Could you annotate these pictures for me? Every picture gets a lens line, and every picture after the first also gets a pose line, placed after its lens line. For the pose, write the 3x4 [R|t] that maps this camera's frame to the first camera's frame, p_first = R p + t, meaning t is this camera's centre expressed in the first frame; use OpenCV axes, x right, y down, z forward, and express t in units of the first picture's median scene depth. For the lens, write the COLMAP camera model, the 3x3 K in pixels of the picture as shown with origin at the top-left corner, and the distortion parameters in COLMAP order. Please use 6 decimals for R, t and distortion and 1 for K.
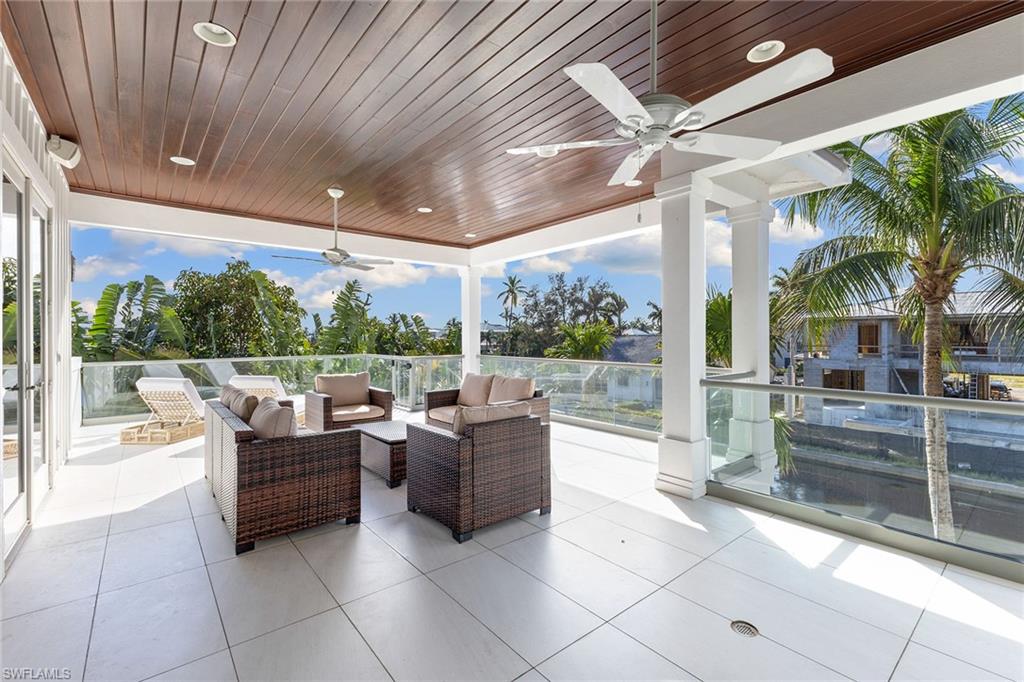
lens RADIAL K [[441.9, 0, 509.8], [0, 441.9, 336.6], [0, 0, 1]] dist [0.004860, 0.000195]
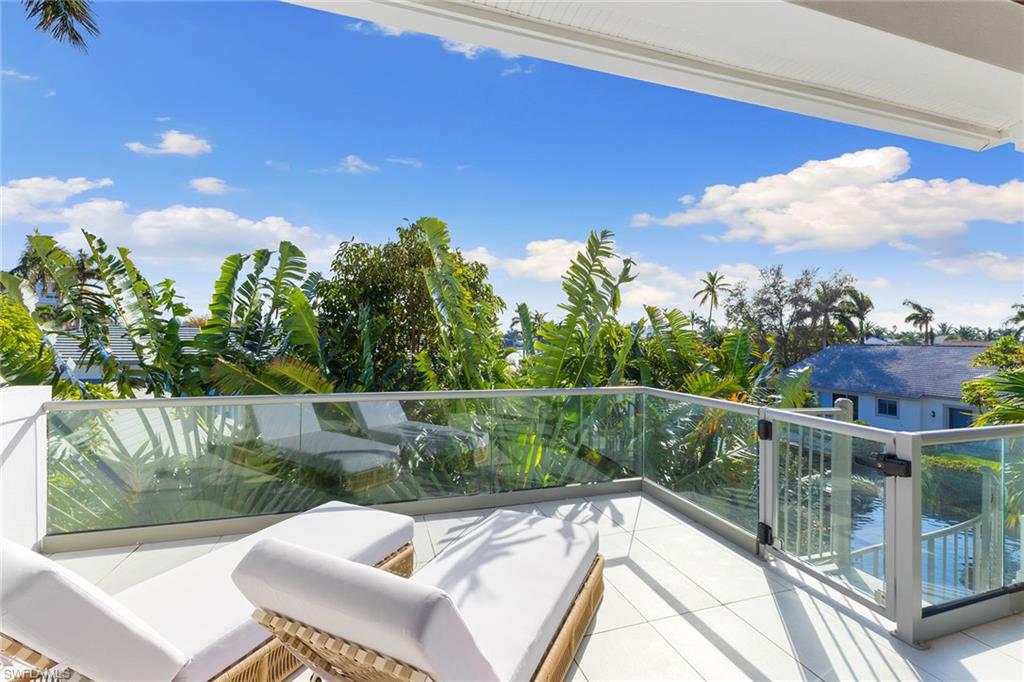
lens RADIAL K [[441.9, 0, 509.8], [0, 441.9, 336.6], [0, 0, 1]] dist [0.004860, 0.000195]
pose [[0.926575, 0.014603, -0.375827, -0.240726], [-0.018032, 0.999822, -0.005608, -0.004520], [0.375678, 0.011973, 0.926673, 0.466731]]
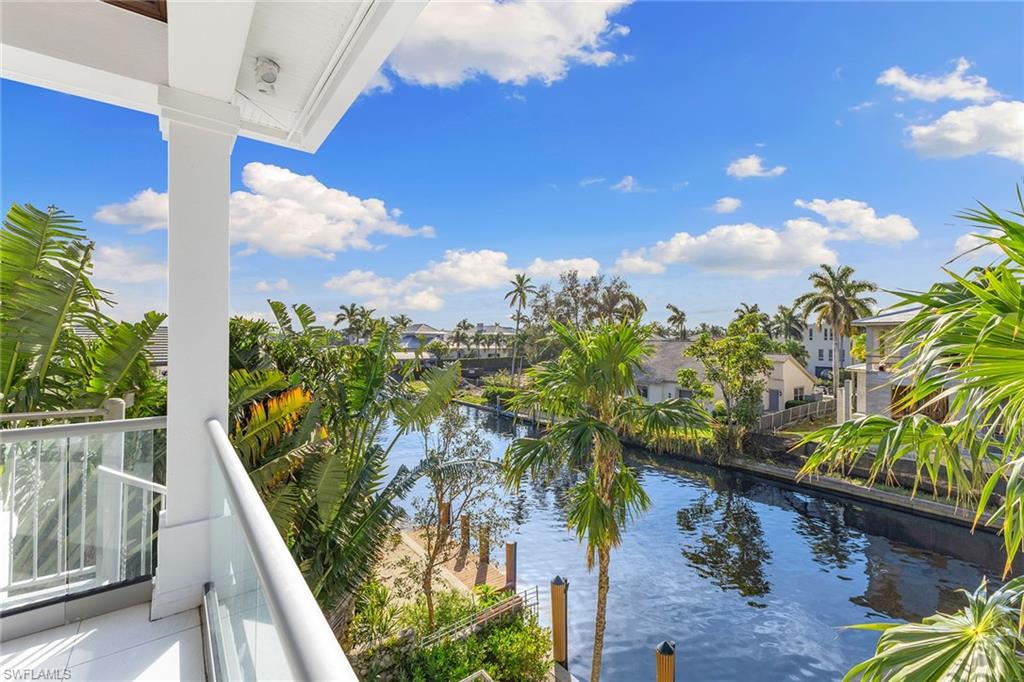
lens RADIAL K [[441.9, 0, 509.8], [0, 441.9, 336.6], [0, 0, 1]] dist [0.004860, 0.000195]
pose [[0.999436, 0.012273, -0.031256, 0.094945], [-0.012479, 0.999902, -0.006417, -0.007831], [0.031174, 0.006804, 0.999491, 0.552736]]
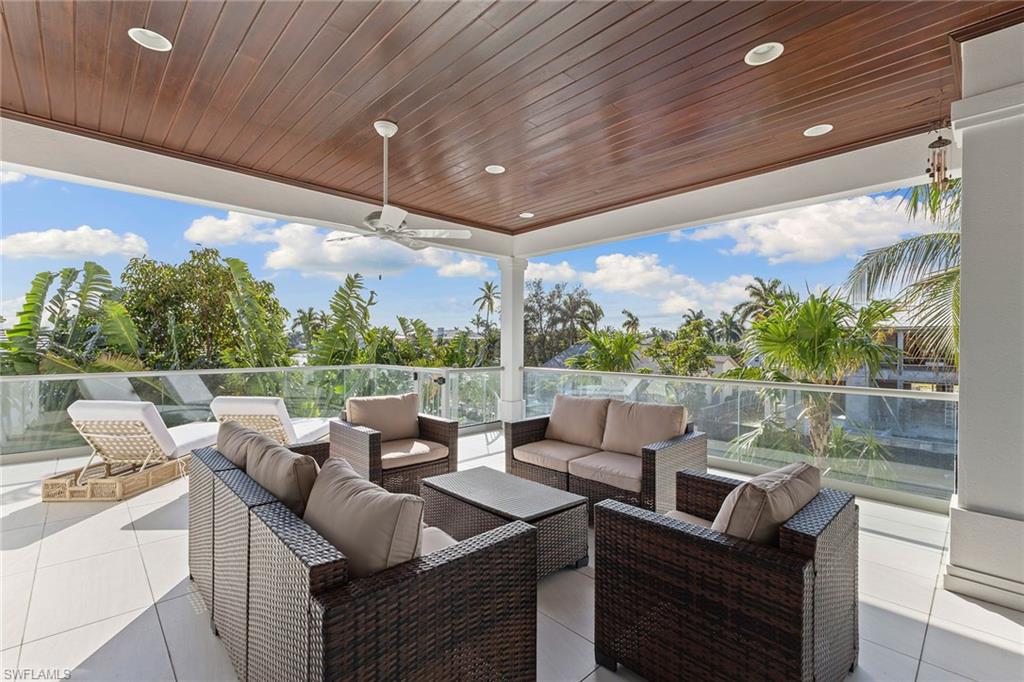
lens RADIAL K [[445.8, 0, 512.2], [0, 445.8, 347.9], [0, 0, 1]] dist [0.003553, 0.000243]
pose [[0.997097, 0.008227, 0.075698, -0.114329], [-0.008886, 0.999925, 0.008374, 0.000119], [-0.075624, -0.009022, 0.997096, 0.139942]]
